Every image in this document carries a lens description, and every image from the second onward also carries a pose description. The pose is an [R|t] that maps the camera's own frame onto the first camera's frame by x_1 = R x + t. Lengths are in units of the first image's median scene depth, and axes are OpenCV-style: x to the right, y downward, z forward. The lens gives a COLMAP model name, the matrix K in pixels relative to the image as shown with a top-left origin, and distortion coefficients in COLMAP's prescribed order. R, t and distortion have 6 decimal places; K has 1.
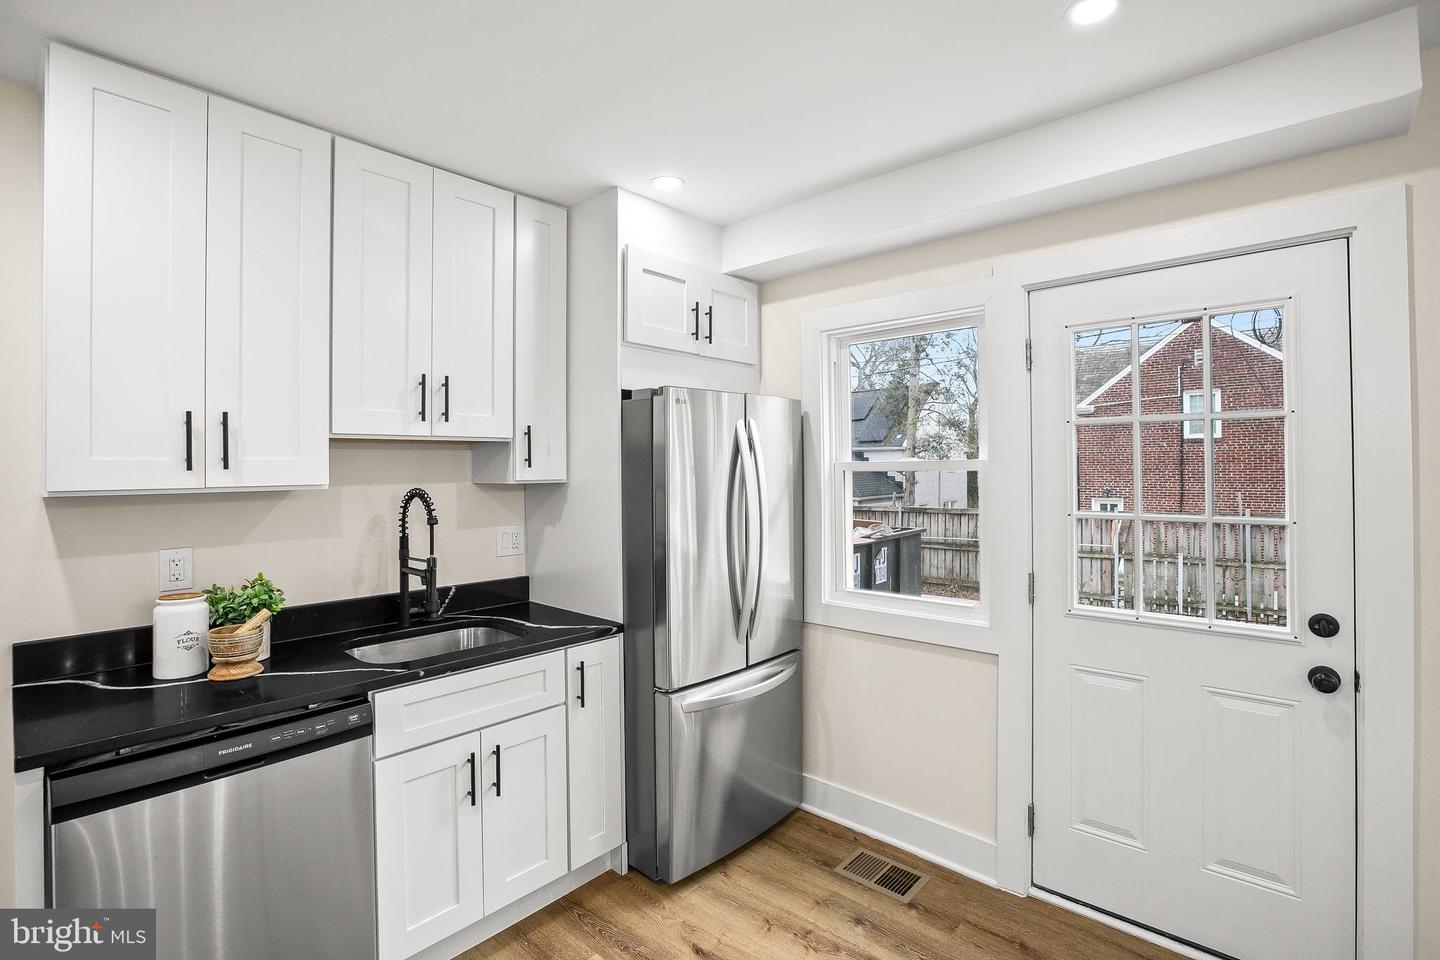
lens RADIAL K [[678.2, 0, 718.3], [0, 678.2, 451.0], [0, 0, 1]] dist [-0.048708, 0.016102]
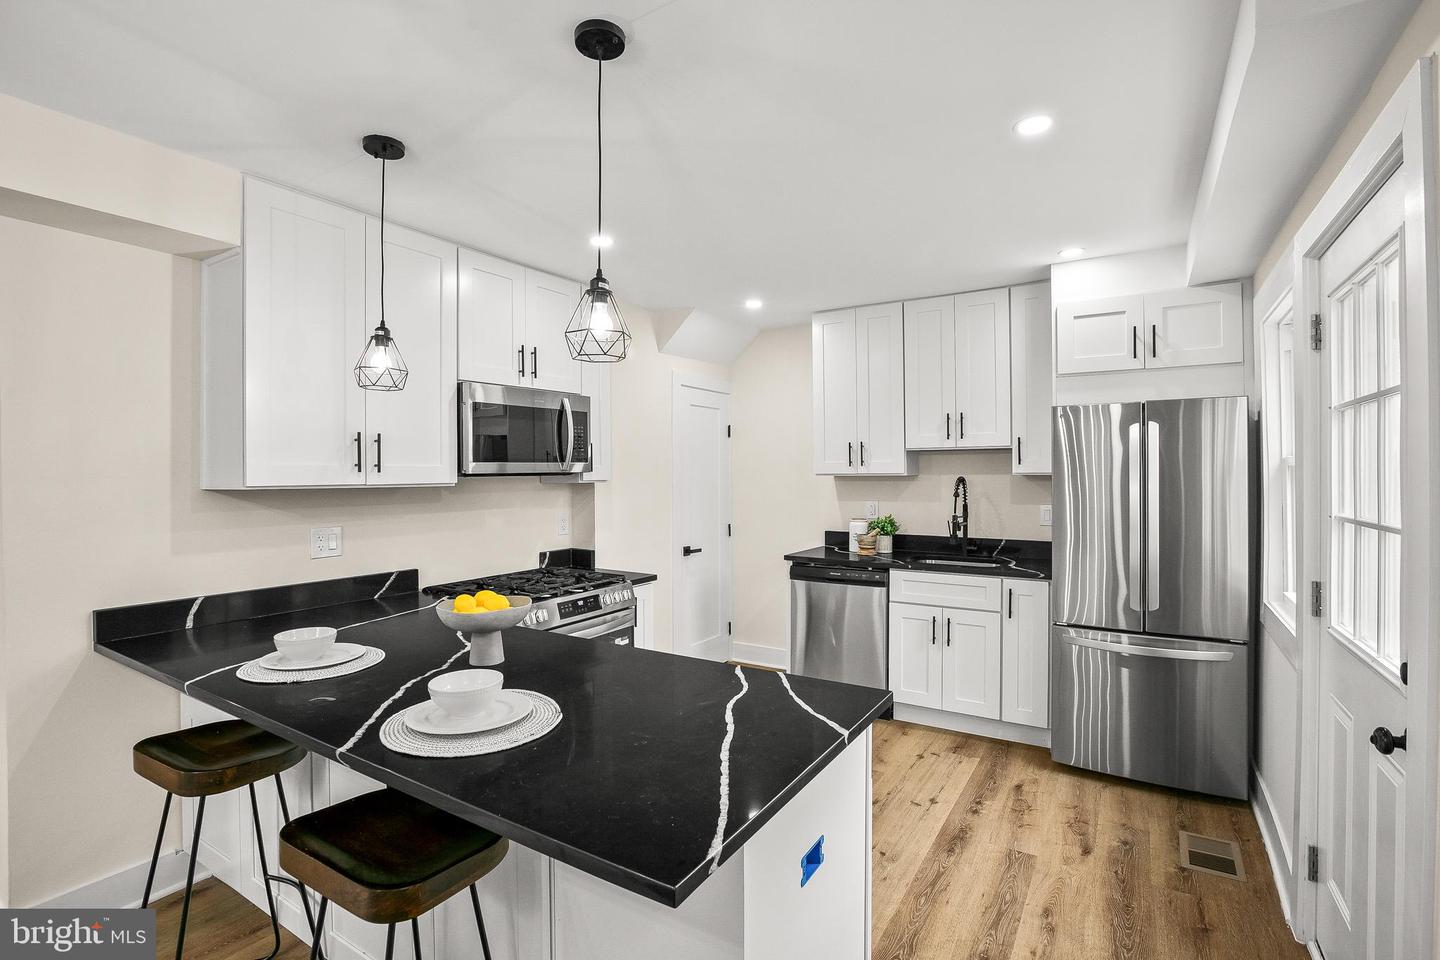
lens RADIAL K [[666.3, 0, 717.7], [0, 666.3, 472.3], [0, 0, 1]] dist [-0.044196, 0.015883]
pose [[0.155667, 0.005630, -0.987794, 1.205577], [0.022451, 0.999705, 0.009236, 0.013276], [0.987554, -0.023615, 0.155495, 0.104180]]
